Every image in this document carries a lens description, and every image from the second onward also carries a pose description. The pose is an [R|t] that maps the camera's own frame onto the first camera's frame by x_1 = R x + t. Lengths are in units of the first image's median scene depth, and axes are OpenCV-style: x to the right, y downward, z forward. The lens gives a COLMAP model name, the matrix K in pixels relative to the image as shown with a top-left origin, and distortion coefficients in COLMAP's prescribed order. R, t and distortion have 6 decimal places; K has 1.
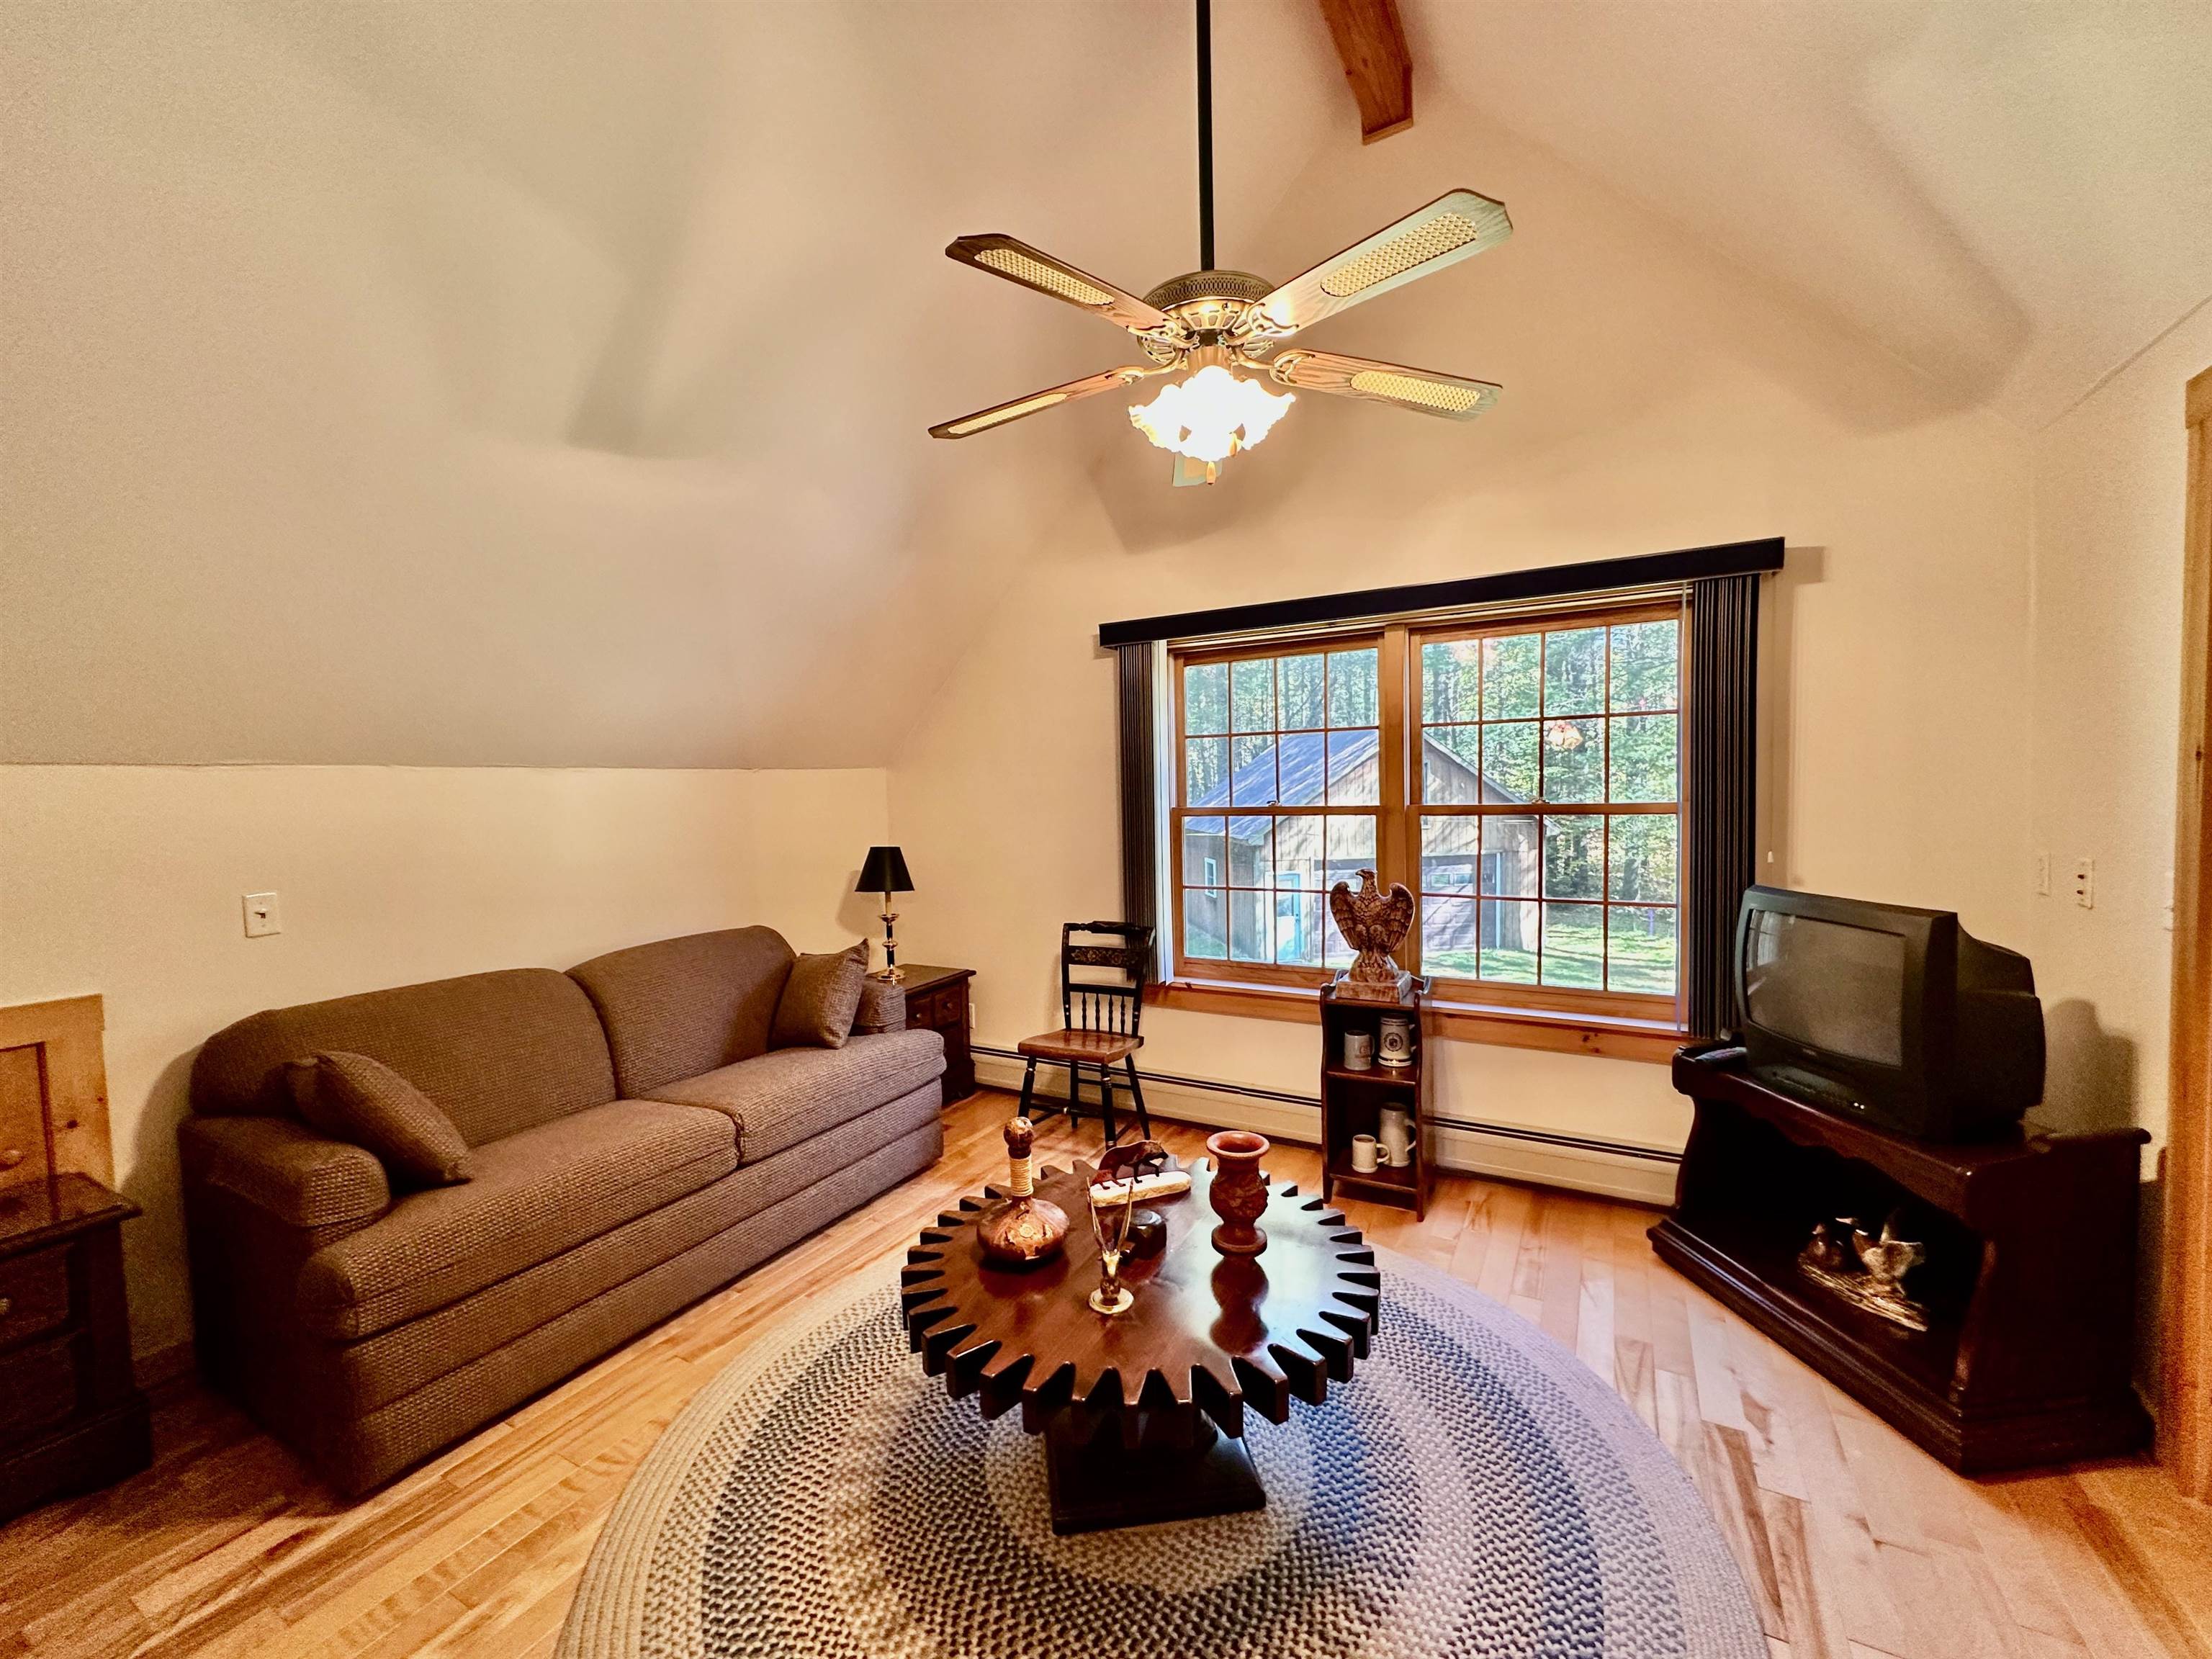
lens RADIAL K [[883.6, 0, 1107.9], [0, 883.6, 830.3], [0, 0, 1]] dist [0.000623, 0.000401]
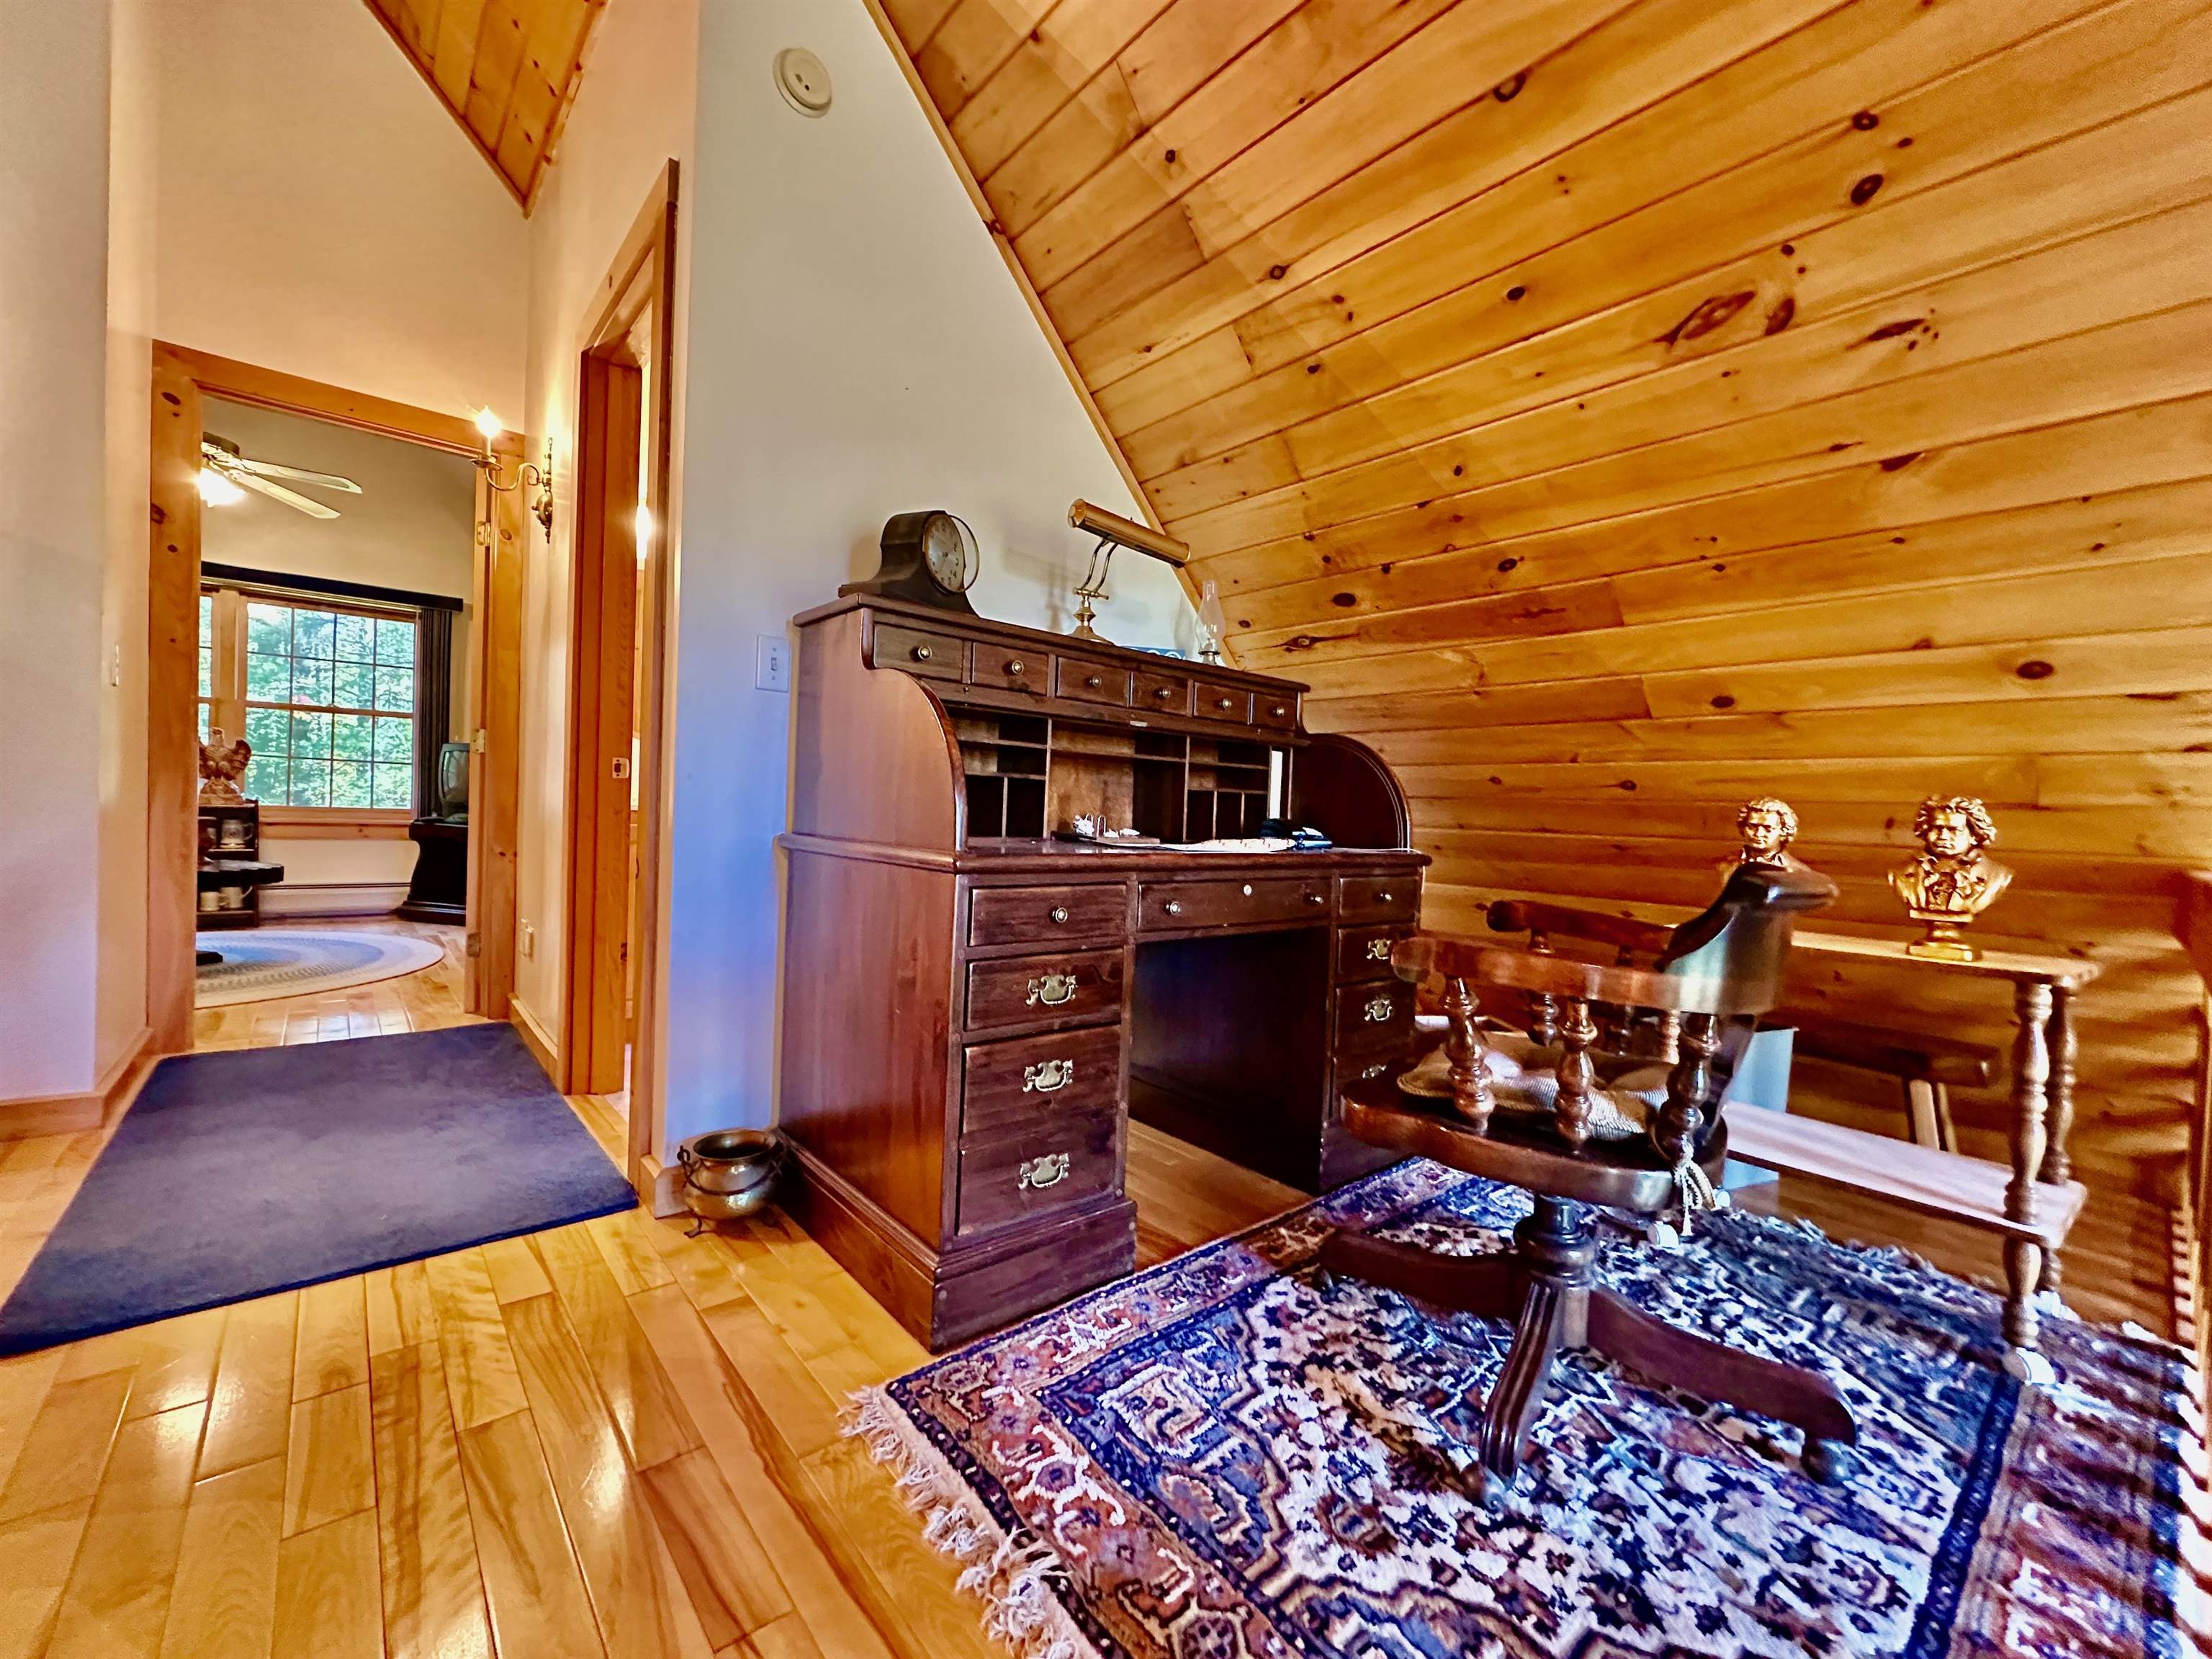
lens RADIAL K [[883.6, 0, 1086.6], [0, 883.6, 821.1], [0, 0, 1]] dist [0.000623, 0.000401]
pose [[0.338746, 0.020778, 0.940648, -0.674428], [0.007423, 0.999666, -0.024755, 0.254919], [-0.940849, 0.015368, 0.338478, -1.044471]]
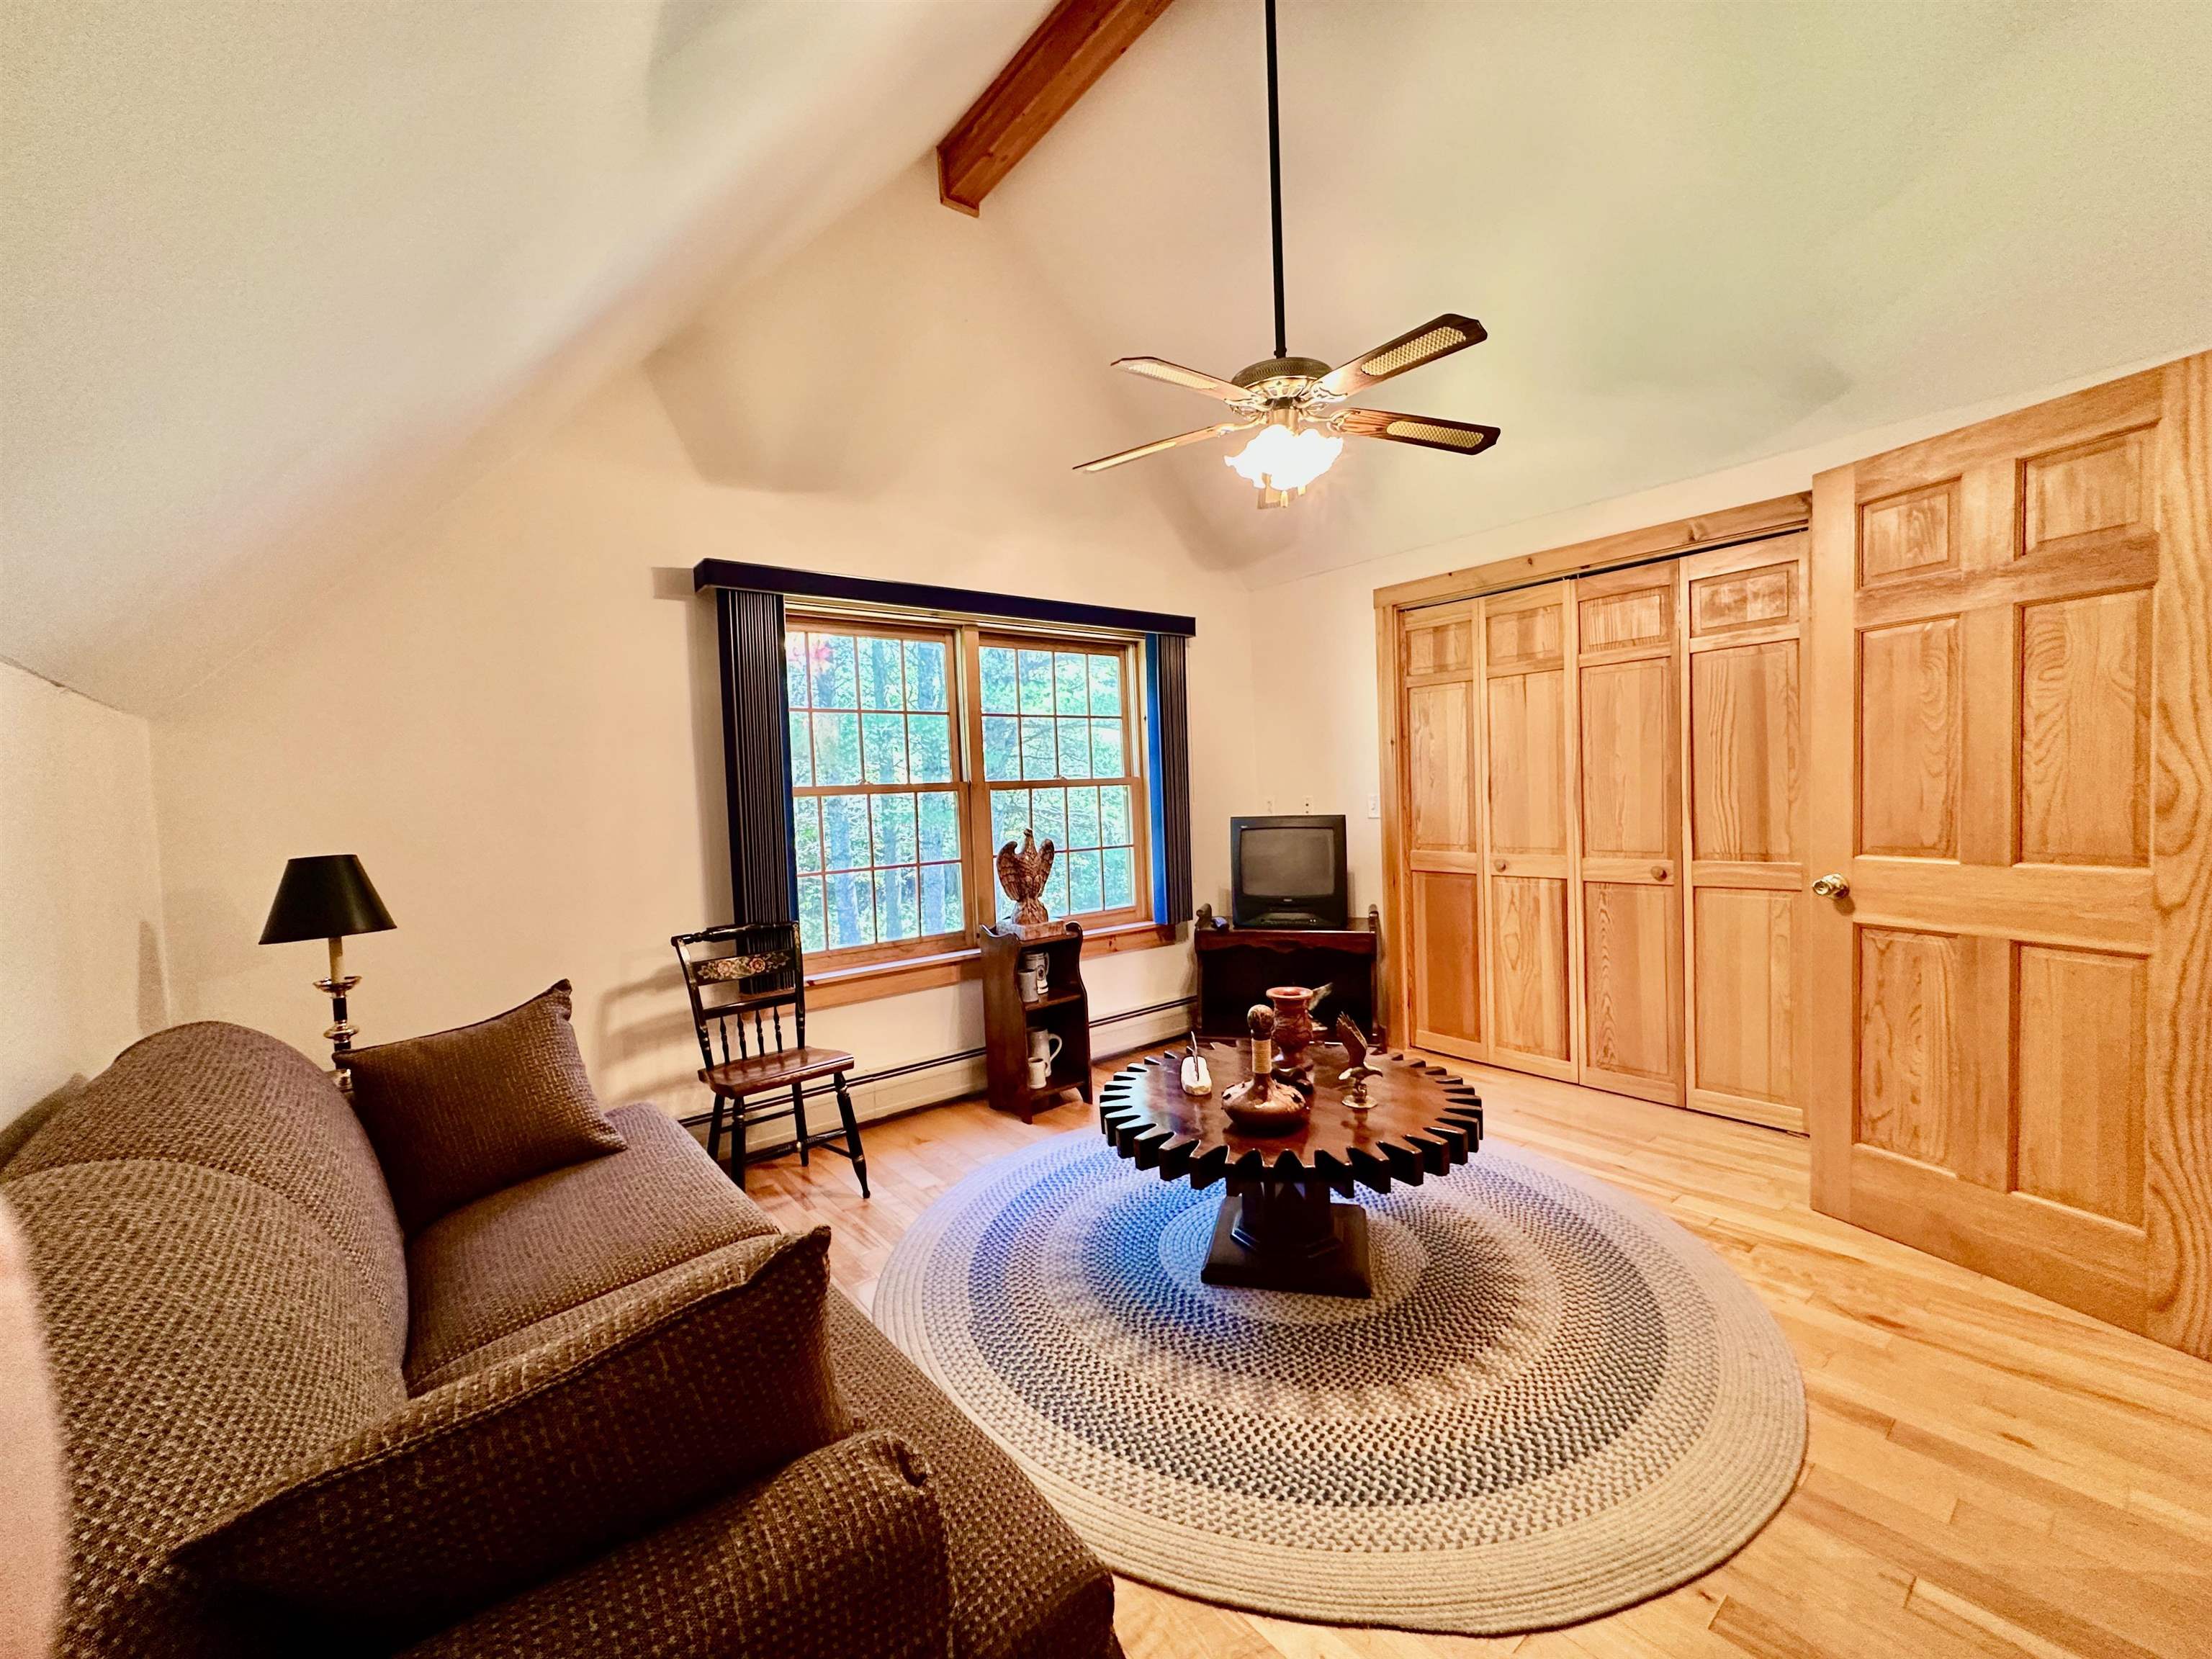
lens RADIAL K [[883.6, 0, 1108.9], [0, 883.6, 824.5], [0, 0, 1]] dist [0.000623, 0.000401]
pose [[0.379483, -0.030055, 0.924711, -0.706040], [0.073023, 0.997327, 0.002448, 0.040176], [-0.922313, 0.066597, 0.380663, 0.417705]]
